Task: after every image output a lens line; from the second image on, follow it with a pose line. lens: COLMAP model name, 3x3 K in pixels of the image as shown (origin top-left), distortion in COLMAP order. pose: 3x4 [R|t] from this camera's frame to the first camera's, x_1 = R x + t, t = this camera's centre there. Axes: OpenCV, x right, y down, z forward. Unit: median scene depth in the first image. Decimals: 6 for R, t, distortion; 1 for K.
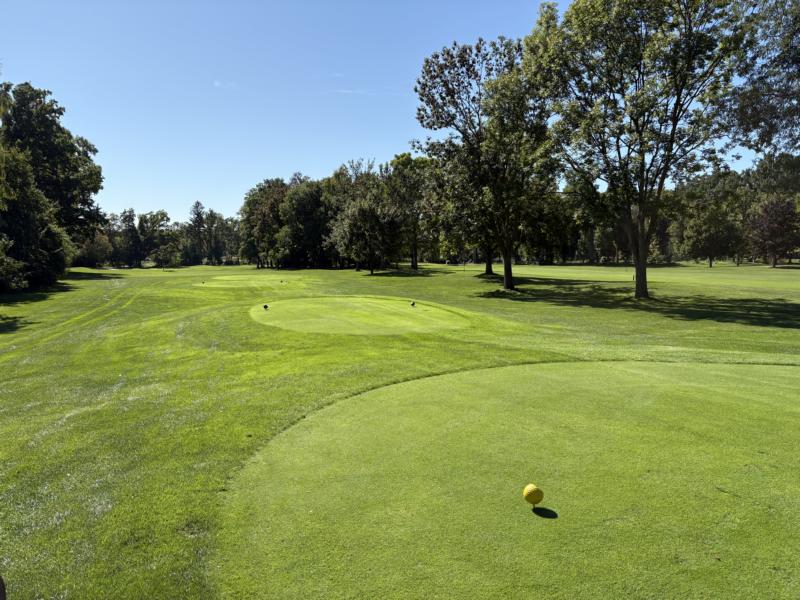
lens RADIAL K [[597.0, 0, 401.7], [0, 597.0, 297.5], [0, 0, 1]] dist [0.027480, -0.003033]
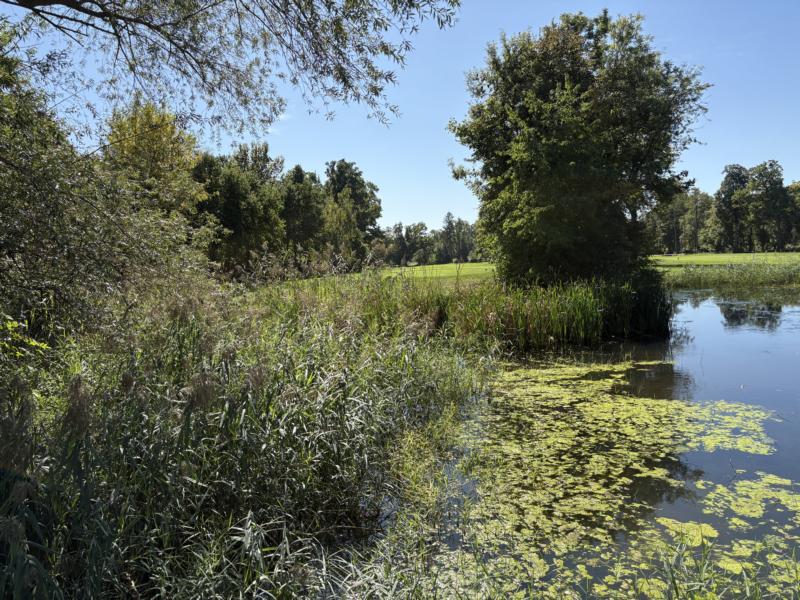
lens RADIAL K [[597.0, 0, 399.3], [0, 597.0, 299.7], [0, 0, 1]] dist [0.027480, -0.003033]
pose [[0.908421, -0.001839, -0.418053, 0.103053], [0.003909, 0.999984, 0.004096, 0.019133], [0.418039, -0.005355, 0.908413, -0.209398]]
